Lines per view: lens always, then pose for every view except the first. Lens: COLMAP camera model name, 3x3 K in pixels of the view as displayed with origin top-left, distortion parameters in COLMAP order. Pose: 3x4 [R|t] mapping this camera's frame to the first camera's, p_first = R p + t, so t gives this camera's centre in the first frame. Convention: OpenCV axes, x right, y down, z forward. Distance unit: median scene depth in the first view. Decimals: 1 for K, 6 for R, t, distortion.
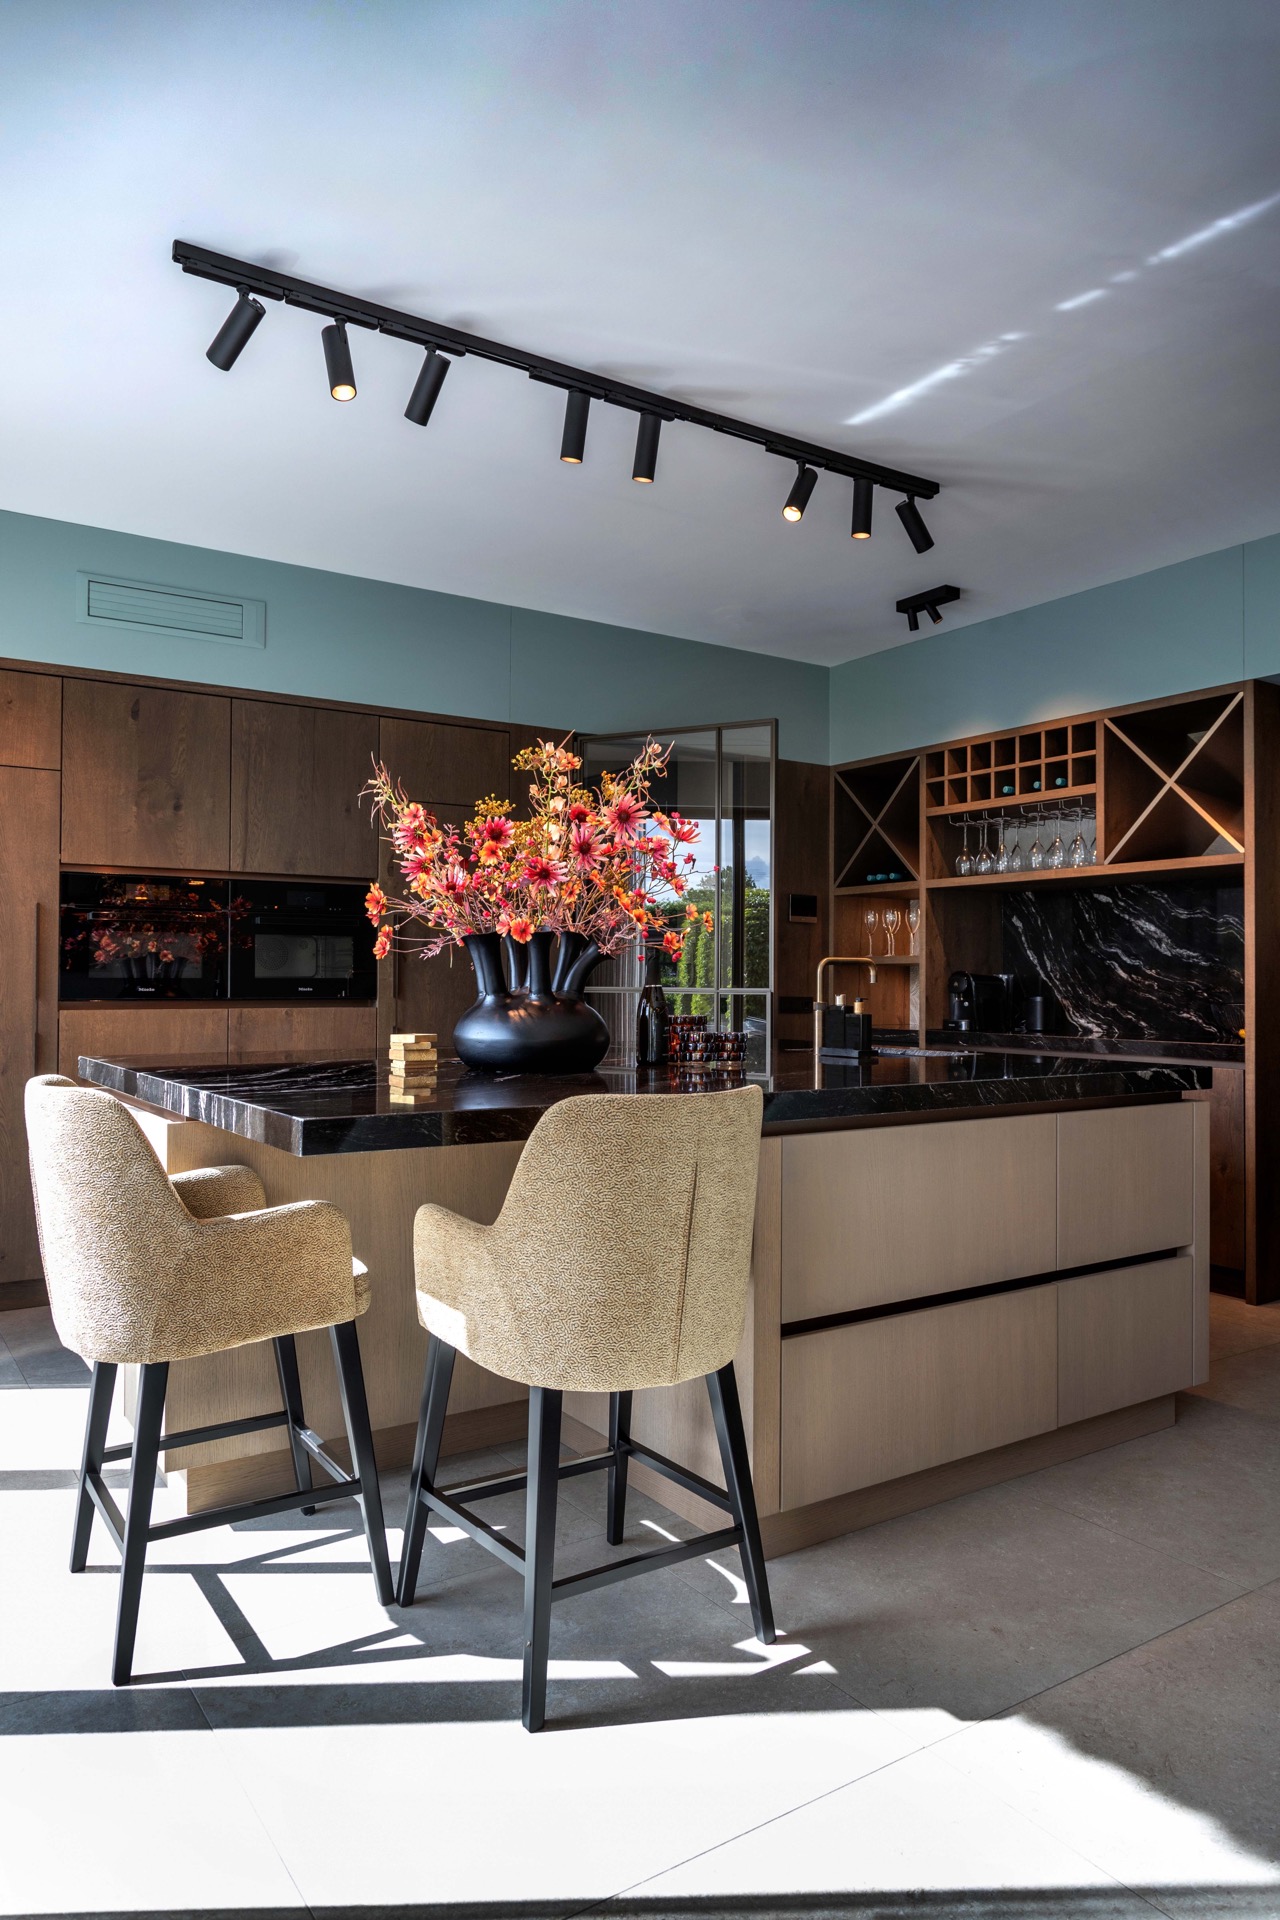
lens RADIAL K [[1245.0, 0, 640.0], [0, 1245.0, 960.0], [0, 0, 1]] dist [-0.008338, -0.001464]
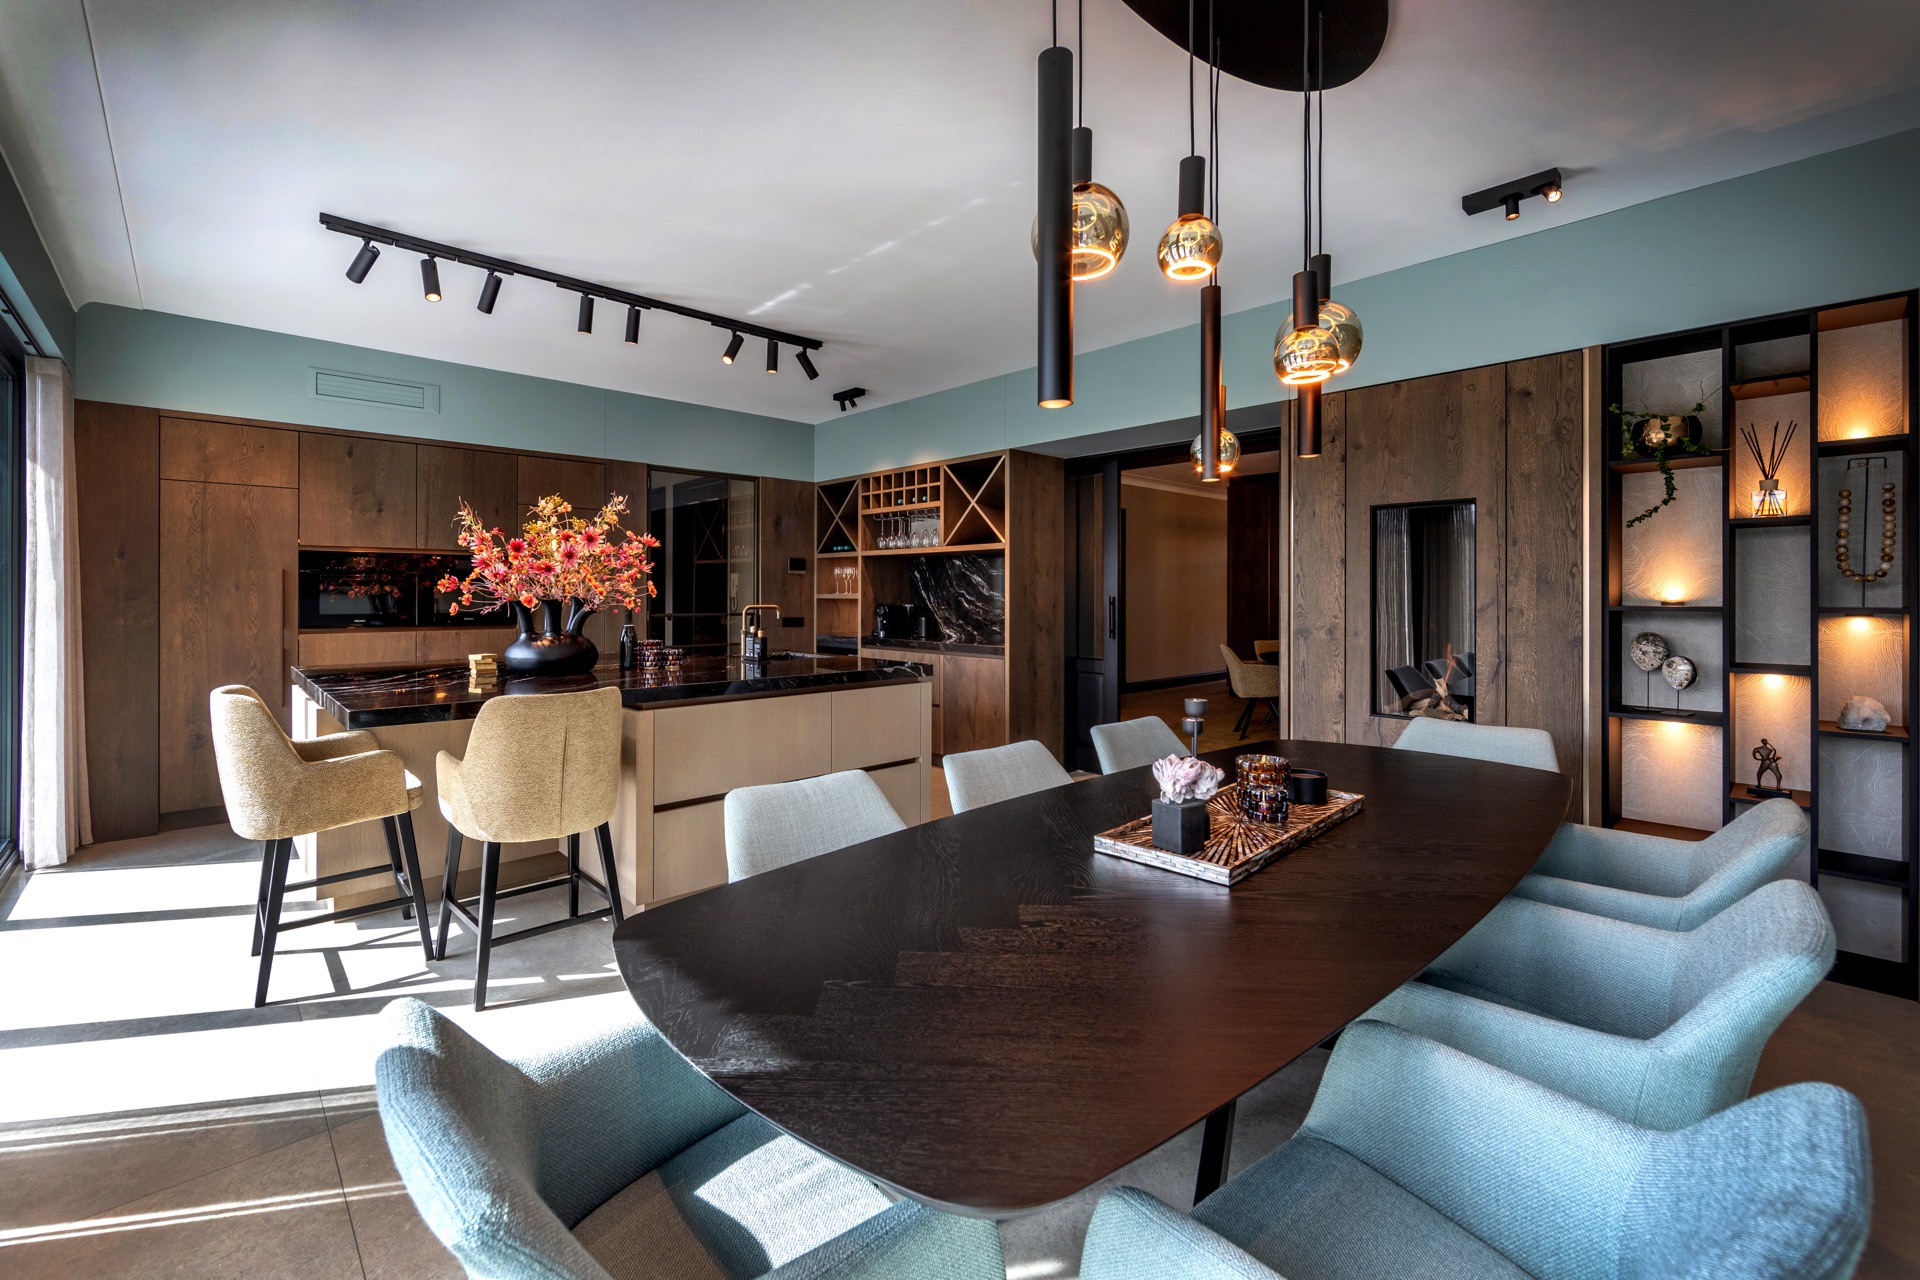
lens RADIAL K [[796.1, 0, 902.4], [0, 796.1, 591.4], [0, 0, 1]] dist [-0.001505, -0.000417]
pose [[0.990267, -0.001119, 0.139180, 0.197409], [-0.001126, 0.999870, 0.016054, -0.038599], [-0.139180, -0.016054, 0.990137, -0.171507]]
